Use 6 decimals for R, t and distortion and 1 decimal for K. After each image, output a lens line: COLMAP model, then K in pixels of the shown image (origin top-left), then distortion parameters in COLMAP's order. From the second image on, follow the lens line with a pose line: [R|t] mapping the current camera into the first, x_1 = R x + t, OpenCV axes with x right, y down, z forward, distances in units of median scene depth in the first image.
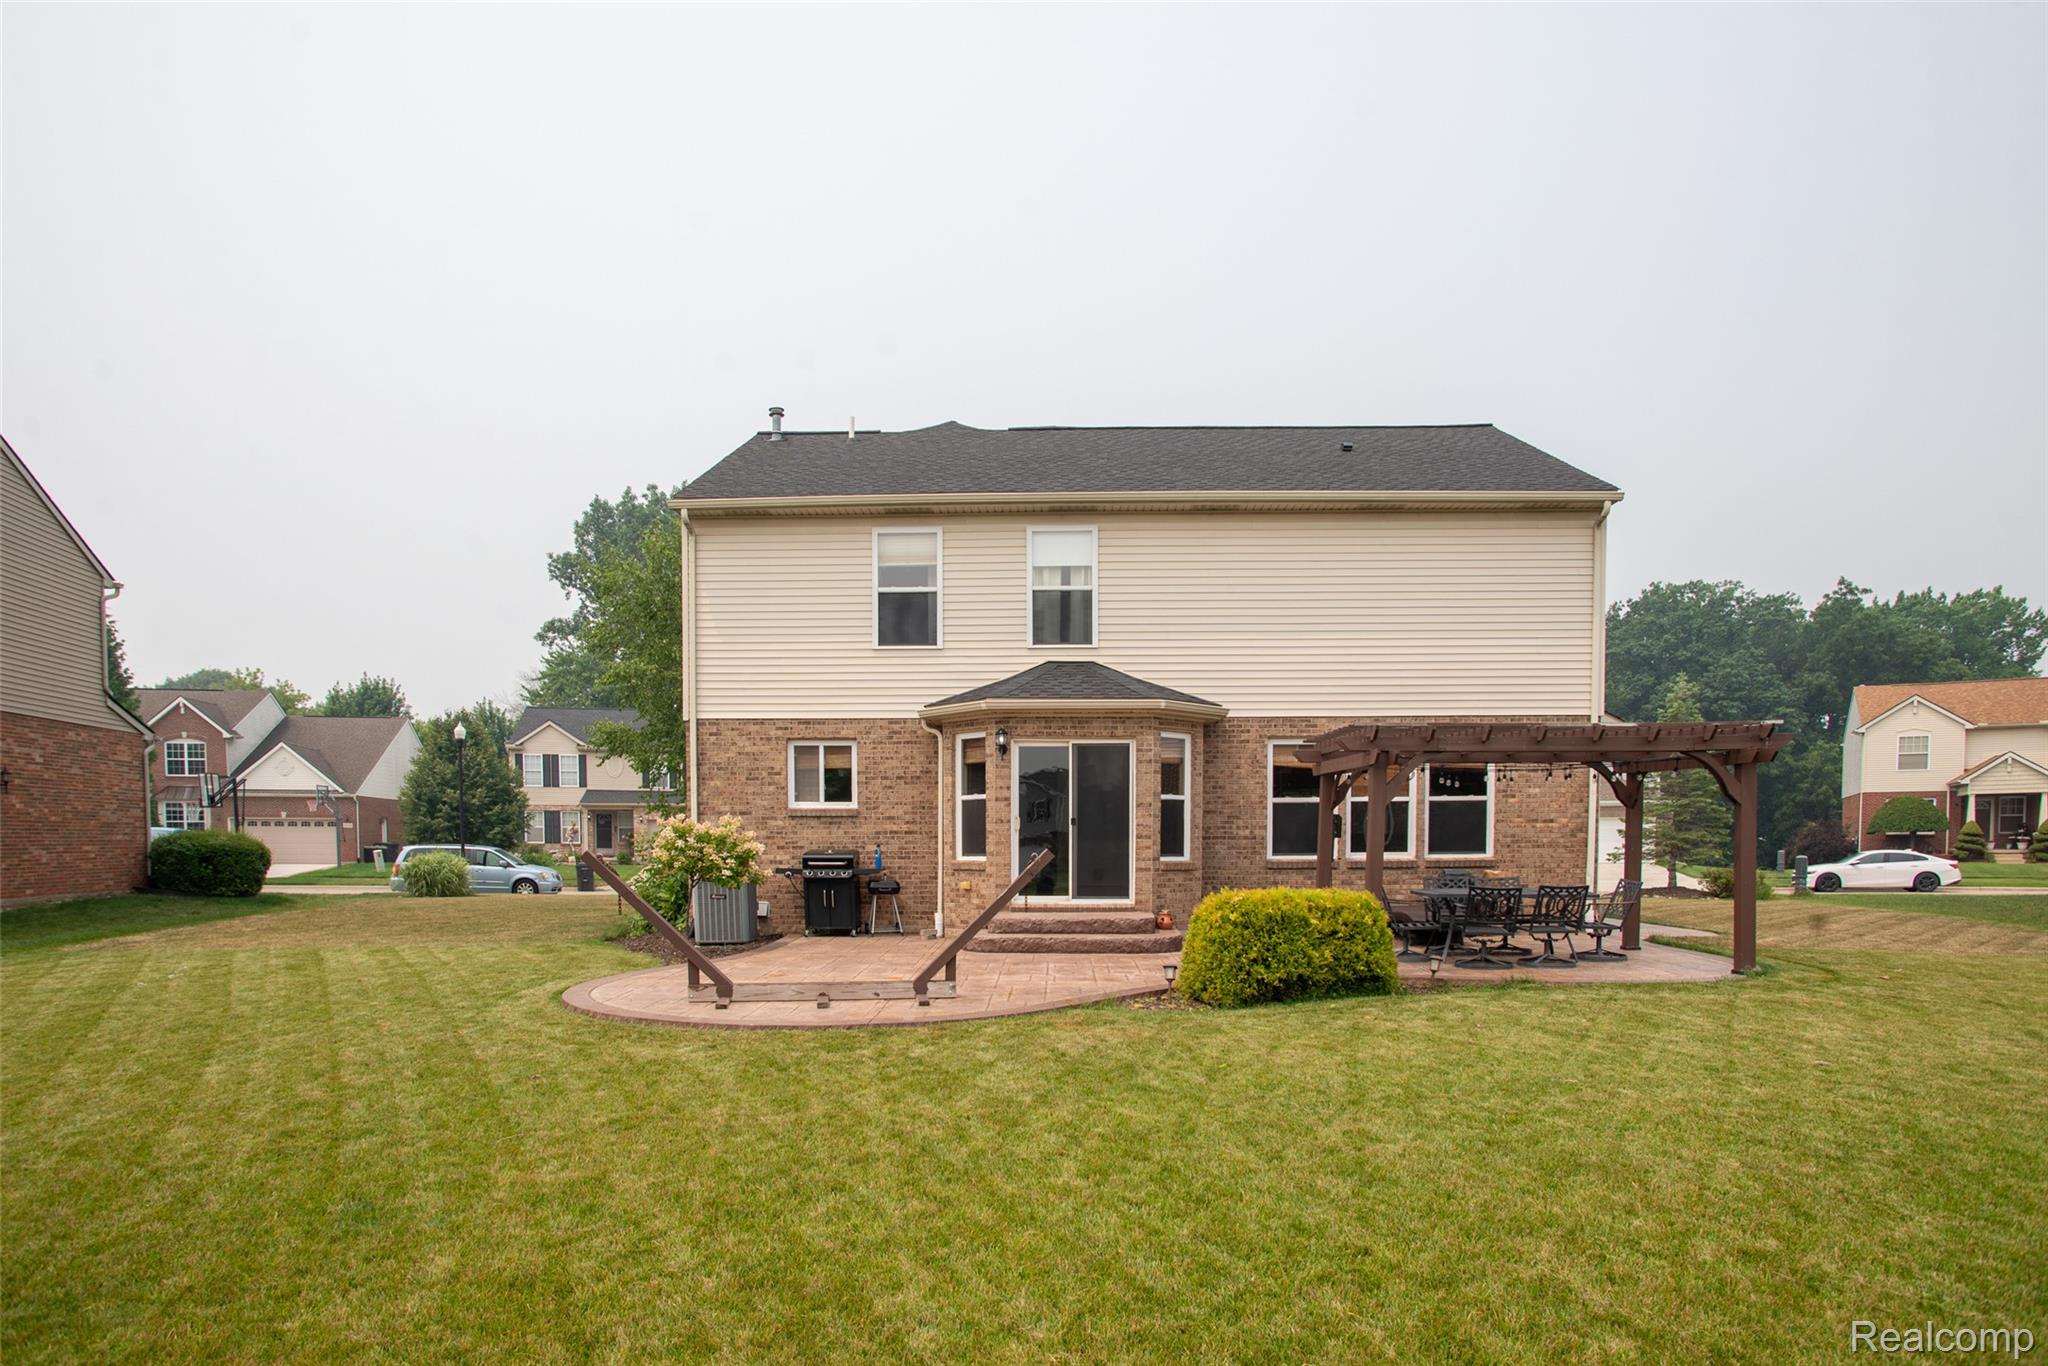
lens RADIAL K [[1205.1, 0, 1020.7], [0, 1205.1, 926.4], [0, 0, 1]] dist [-0.003584, -0.000275]
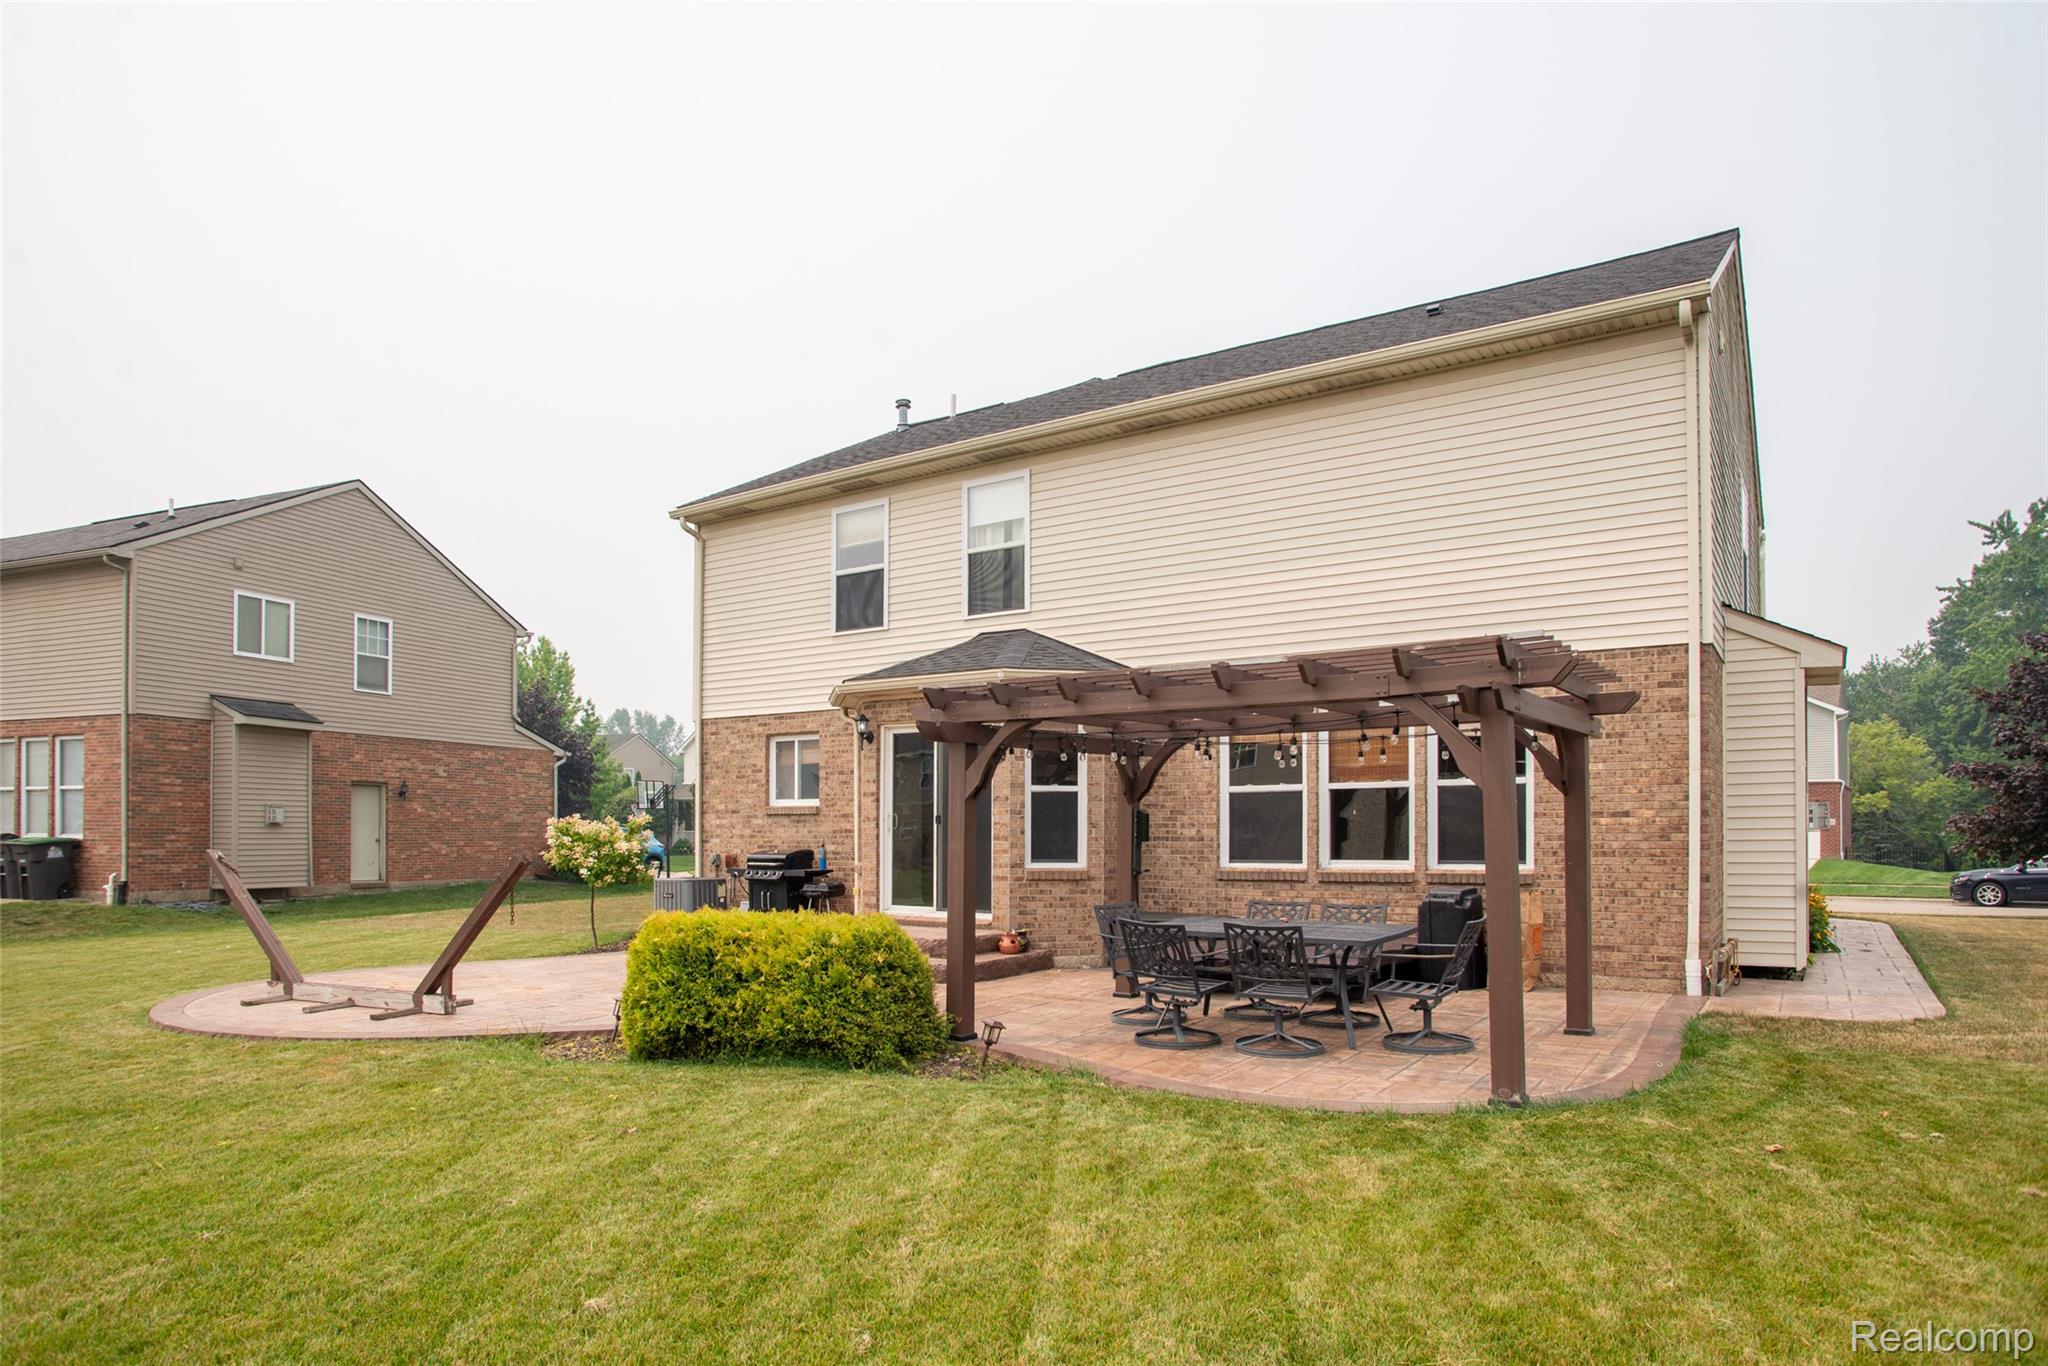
lens RADIAL K [[1235.8, 0, 1022.2], [0, 1235.8, 830.6], [0, 0, 1]] dist [-0.003633, -0.000173]
pose [[0.841152, 0.000725, -0.540799, 0.520540], [-0.042734, 0.996961, -0.065132, -0.023363], [0.539108, 0.077896, 0.838626, 0.286162]]
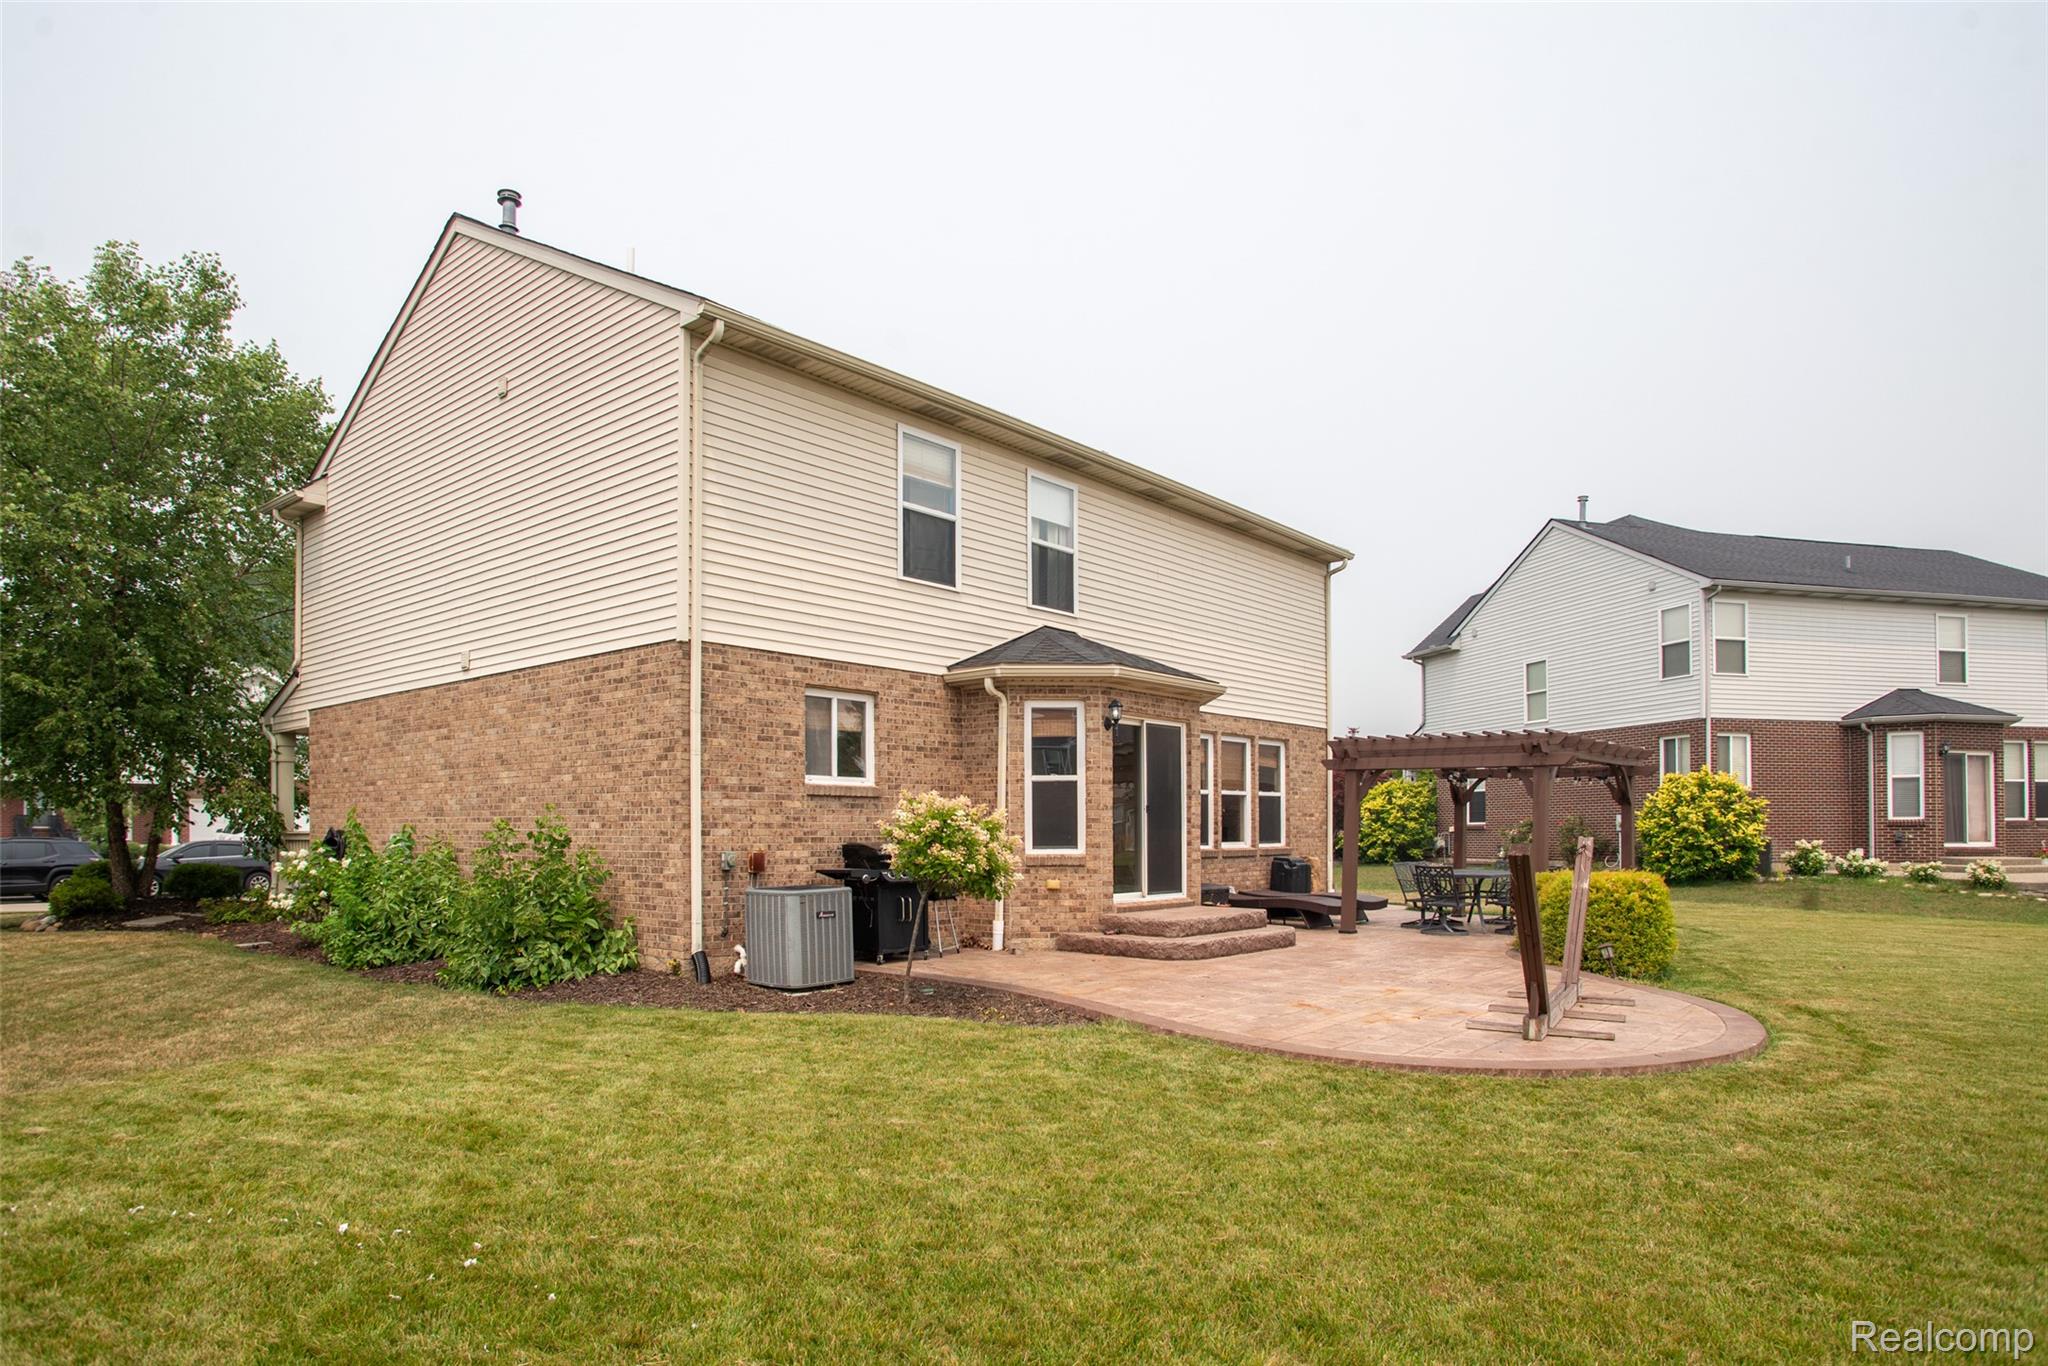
lens RADIAL K [[1235.8, 0, 1022.2], [0, 1235.8, 830.6], [0, 0, 1]] dist [-0.003633, -0.000173]
pose [[0.617727, 0.001986, 0.786390, -0.686354], [0.056676, 0.997284, -0.047039, -0.030628], [-0.784348, 0.073627, 0.615936, 0.469438]]
